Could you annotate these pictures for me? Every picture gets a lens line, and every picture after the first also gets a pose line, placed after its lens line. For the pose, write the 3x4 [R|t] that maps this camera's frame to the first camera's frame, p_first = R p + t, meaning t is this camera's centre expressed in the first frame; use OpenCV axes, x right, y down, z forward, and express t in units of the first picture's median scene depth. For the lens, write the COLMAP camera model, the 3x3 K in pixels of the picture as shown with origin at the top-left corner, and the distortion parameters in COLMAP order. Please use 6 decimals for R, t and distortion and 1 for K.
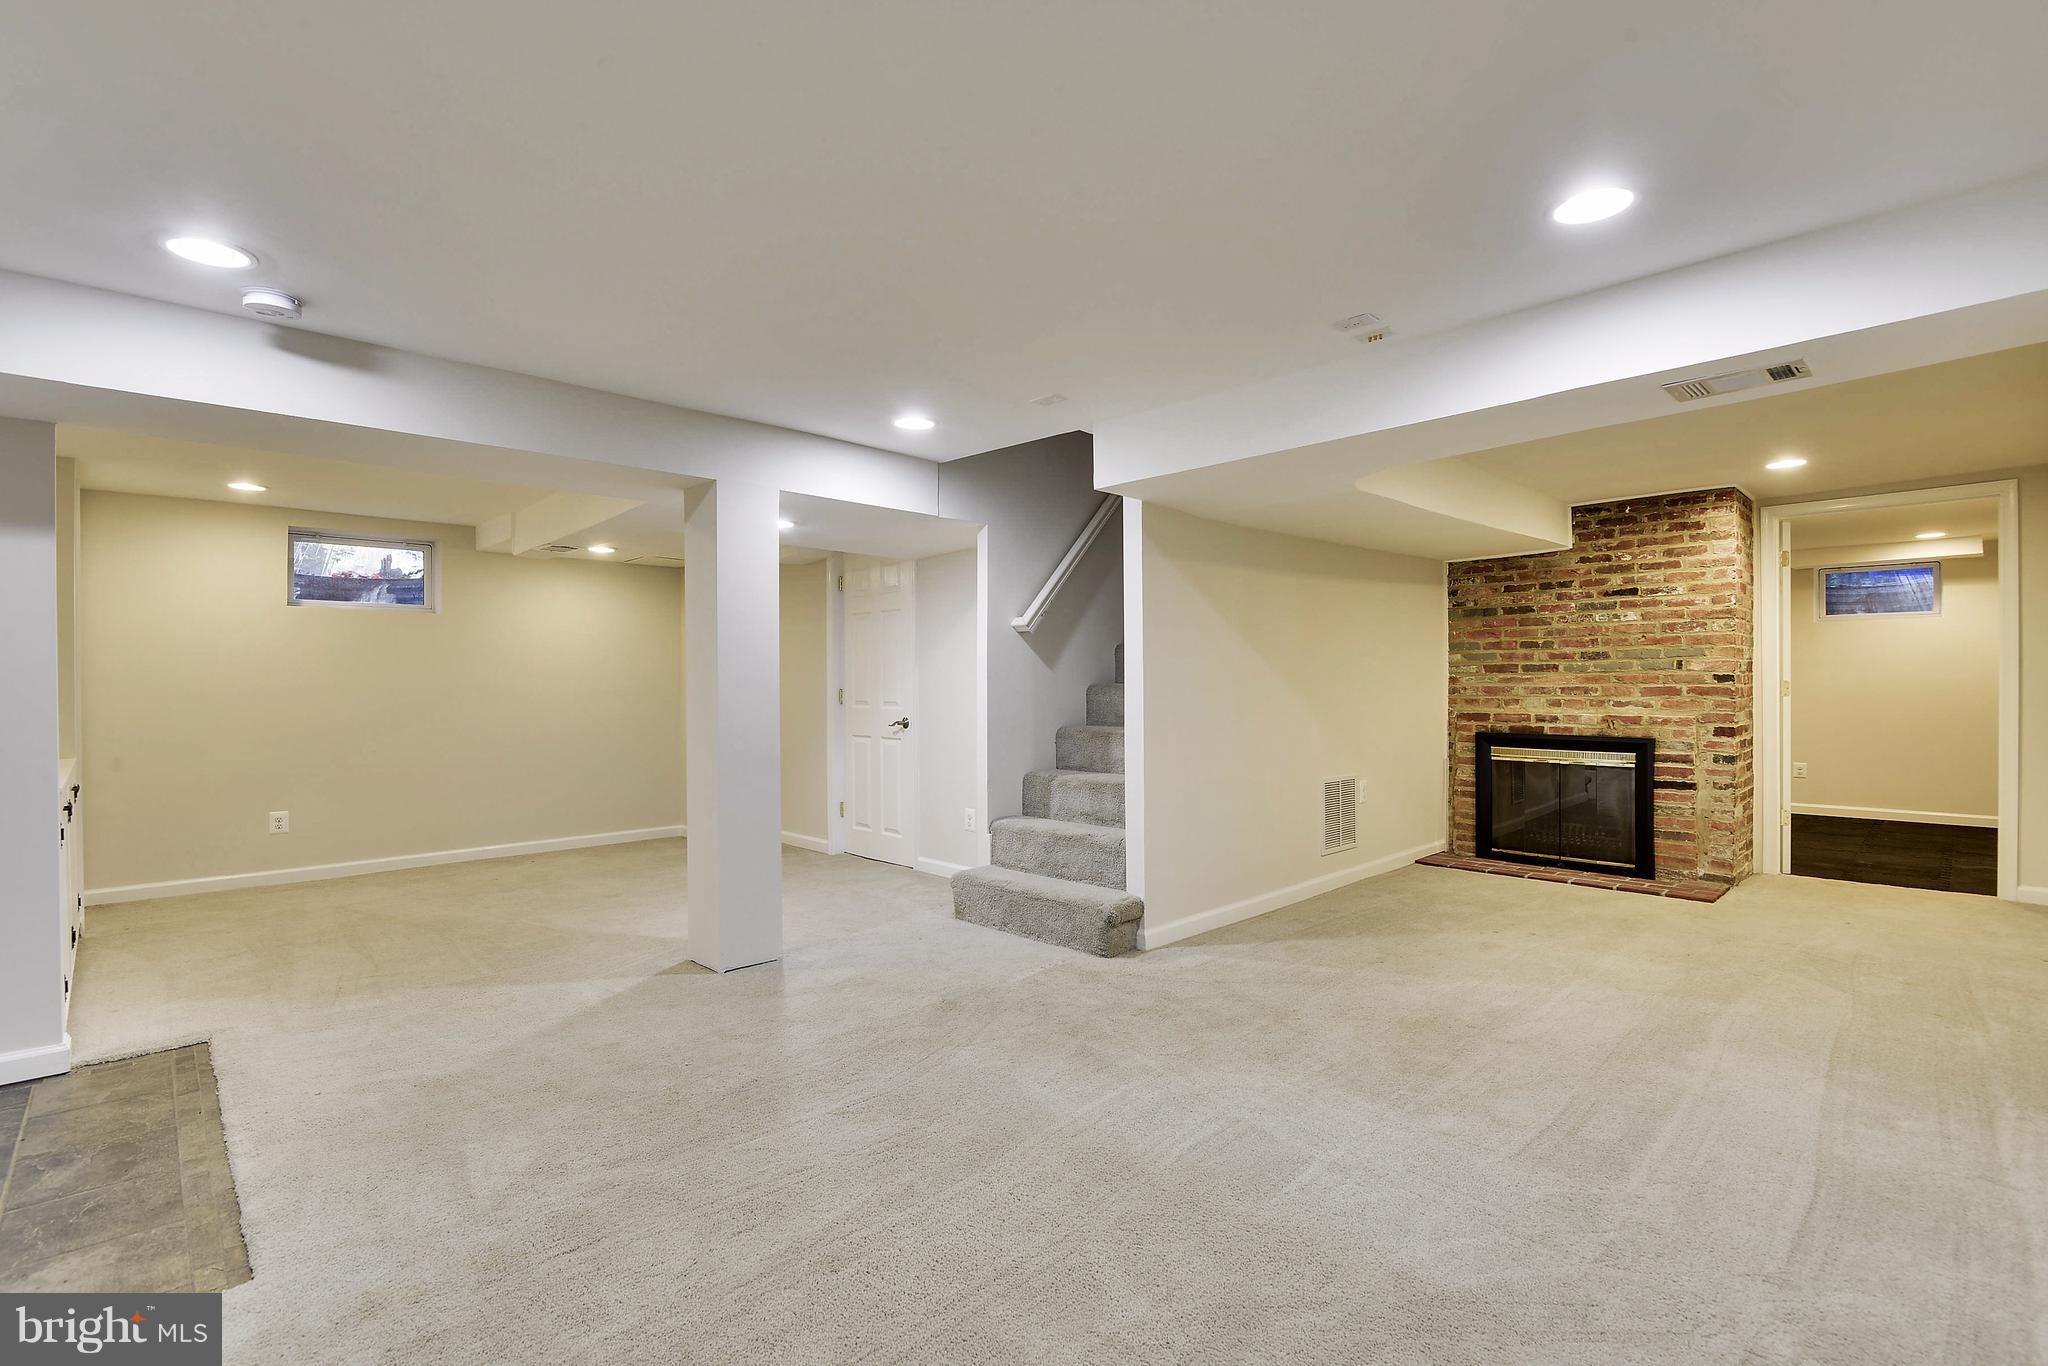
lens RADIAL K [[915.9, 0, 1024.0], [0, 915.9, 683.0], [0, 0, 1]] dist [0.000061, -0.000072]
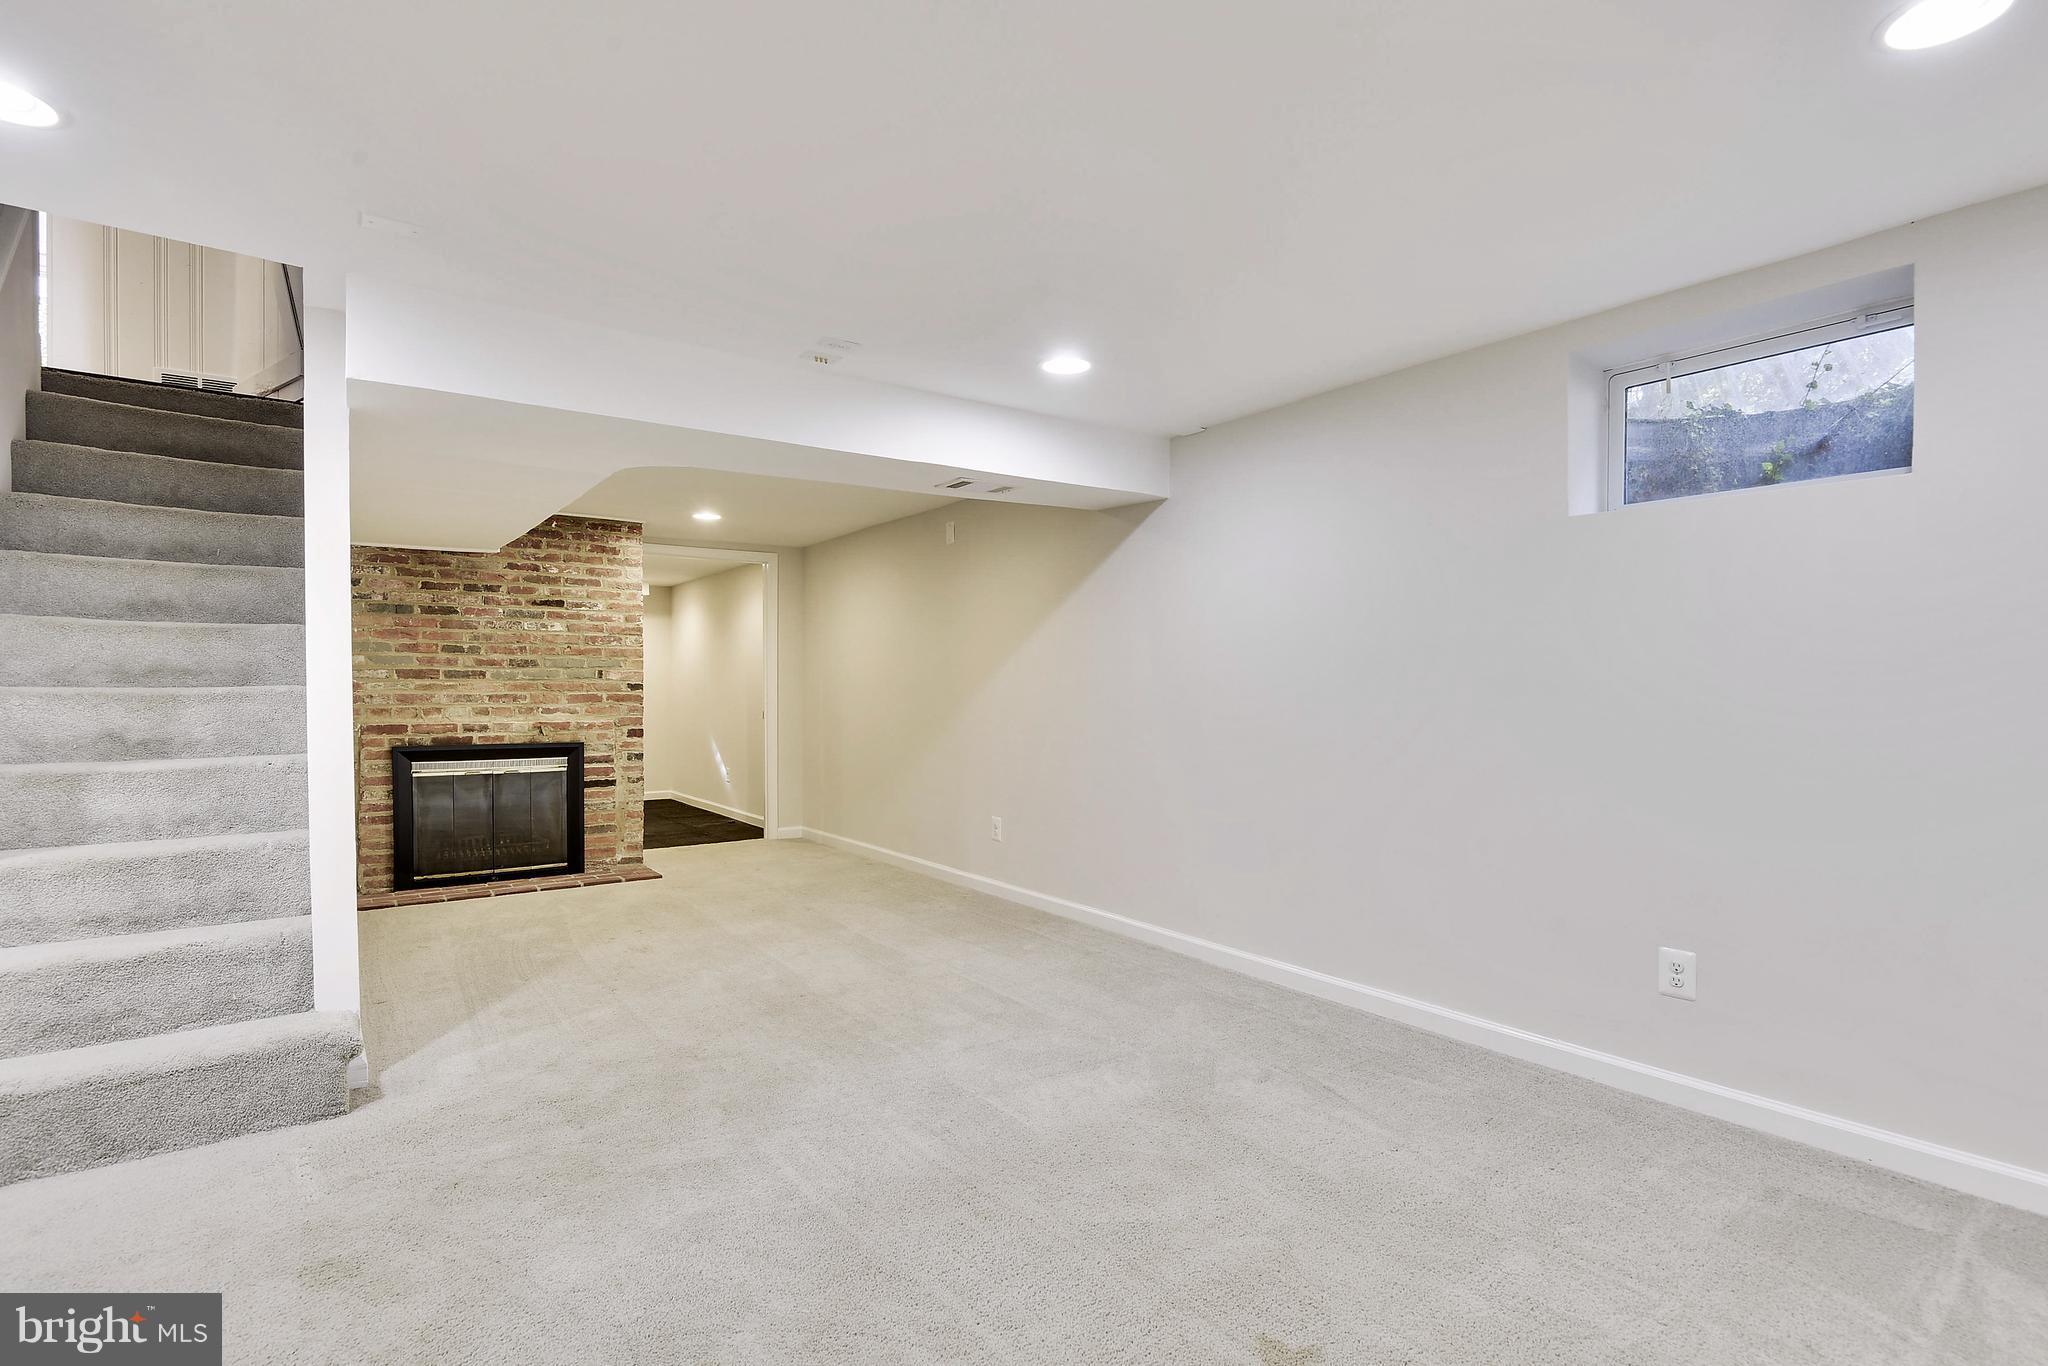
lens RADIAL K [[979.4, 0, 1023.7], [0, 979.4, 702.0], [0, 0, 1]] dist [-0.036200, -0.000561]
pose [[0.145519, -0.005459, 0.989340, -0.350806], [-0.001636, 0.999982, 0.005758, 0.005554], [-0.989354, -0.002456, 0.145508, 0.305219]]
